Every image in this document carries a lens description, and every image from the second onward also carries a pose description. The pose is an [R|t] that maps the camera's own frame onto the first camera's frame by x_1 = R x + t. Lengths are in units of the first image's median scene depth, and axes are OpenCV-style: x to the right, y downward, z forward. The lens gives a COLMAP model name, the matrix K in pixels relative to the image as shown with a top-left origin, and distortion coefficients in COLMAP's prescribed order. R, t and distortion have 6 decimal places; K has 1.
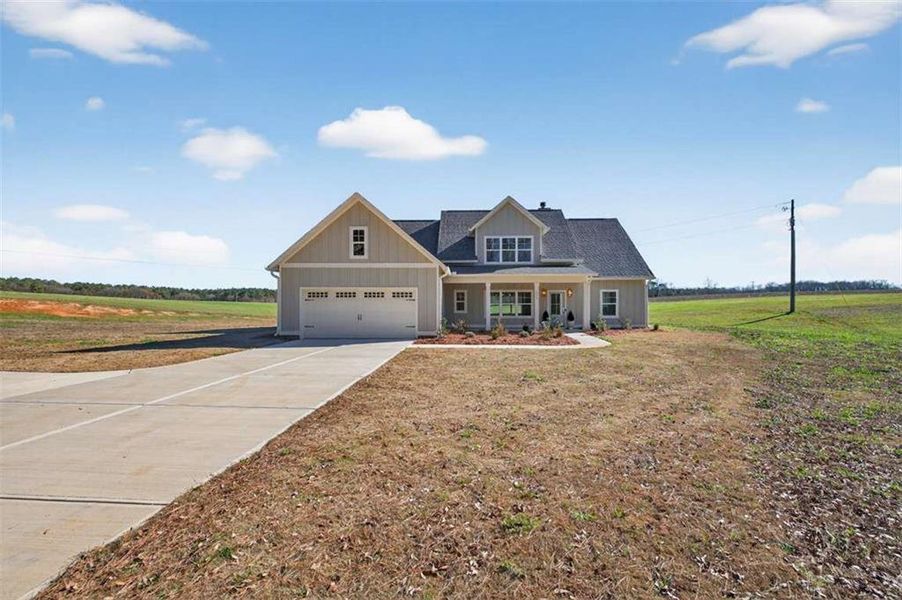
lens RADIAL K [[393.1, 0, 455.0], [0, 393.1, 293.8], [0, 0, 1]] dist [0.001925, 0.000271]
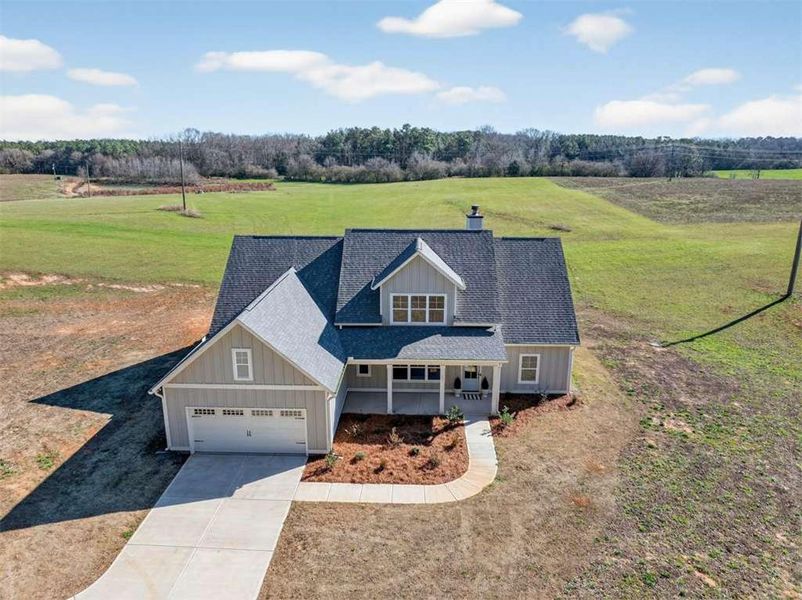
lens RADIAL K [[565.9, 0, 406.9], [0, 565.9, 289.5], [0, 0, 1]] dist [-0.035905, -0.002843]
pose [[0.999974, 0.004193, 0.005877, 0.123572], [-0.005621, 0.963021, 0.269366, -0.581090], [-0.004530, -0.269392, 0.963020, -0.224704]]
